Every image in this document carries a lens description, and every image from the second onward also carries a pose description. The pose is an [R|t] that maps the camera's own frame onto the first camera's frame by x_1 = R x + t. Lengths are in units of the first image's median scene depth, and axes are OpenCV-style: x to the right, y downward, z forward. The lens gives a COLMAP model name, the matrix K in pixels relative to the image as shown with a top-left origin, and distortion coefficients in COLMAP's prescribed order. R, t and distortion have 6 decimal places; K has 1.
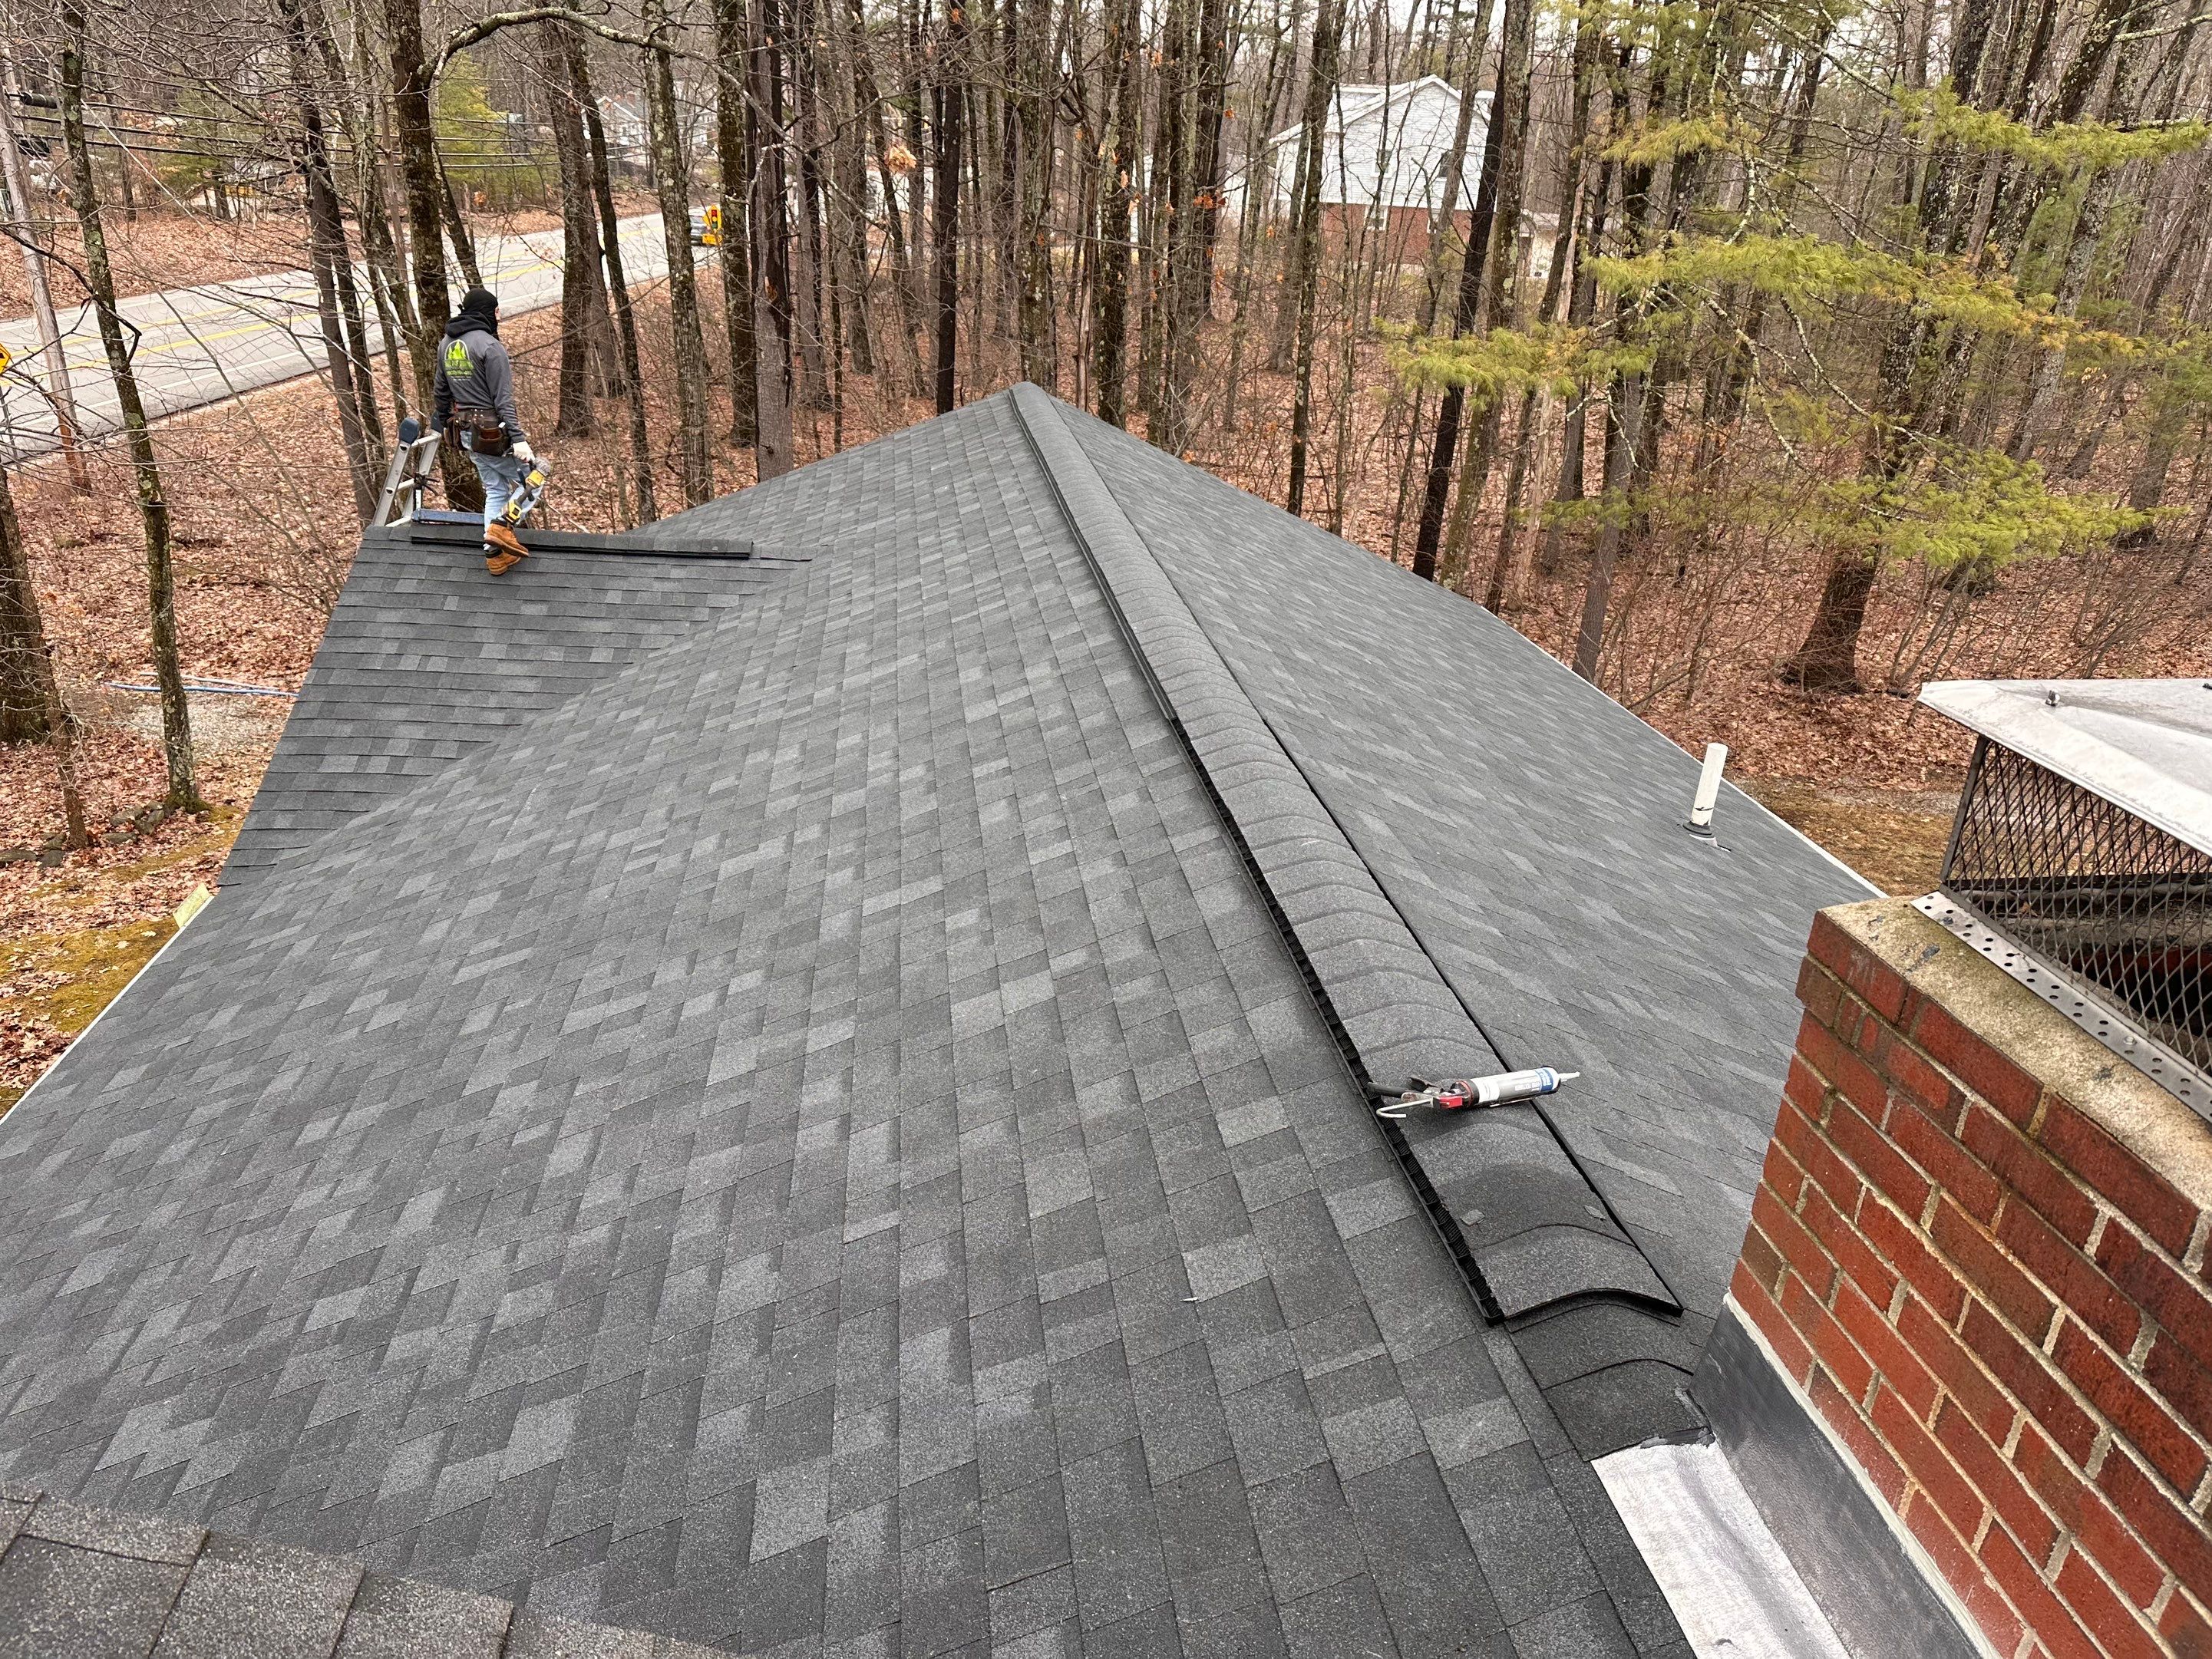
lens RADIAL K [[1512.0, 0, 1106.0], [0, 1512.0, 829.5], [0, 0, 1]] dist [0.032165, -0.036093]
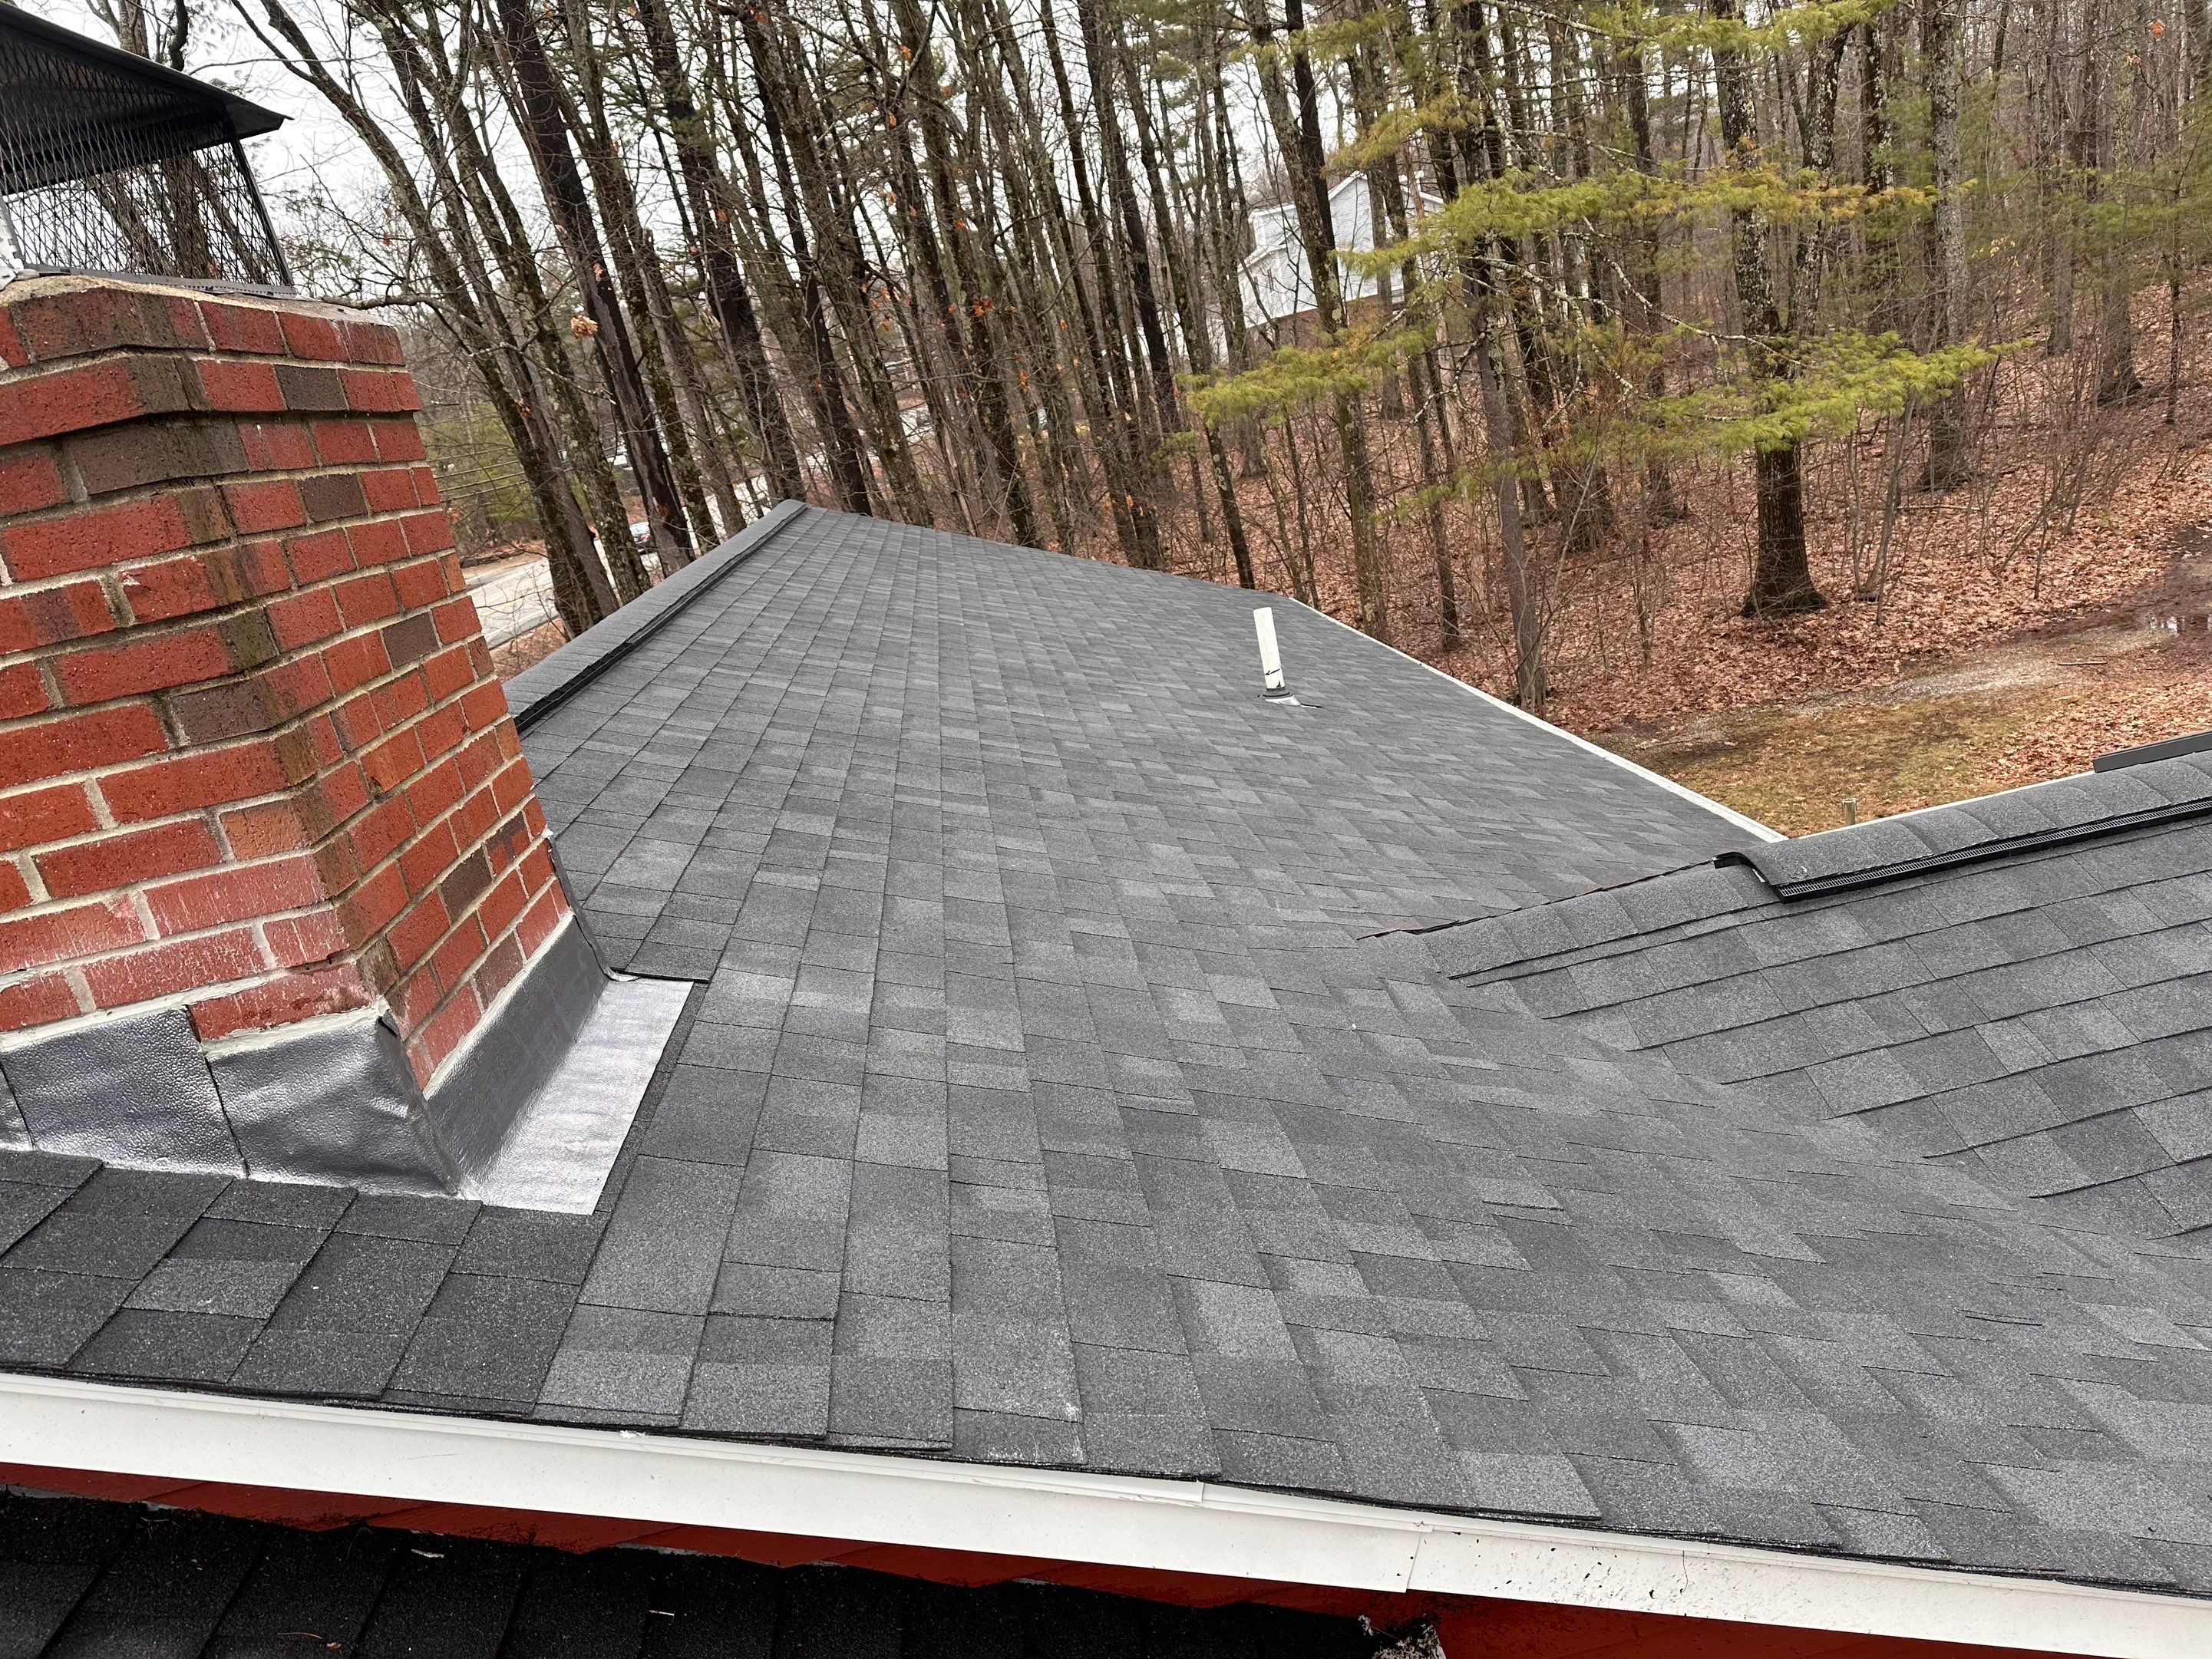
lens RADIAL K [[1512.0, 0, 1106.0], [0, 1512.0, 829.5], [0, 0, 1]] dist [0.032165, -0.036093]
pose [[0.963706, -0.241451, -0.113895, 0.132645], [0.226883, 0.965575, -0.127234, 0.070752], [0.140695, 0.096775, 0.985312, -0.016236]]
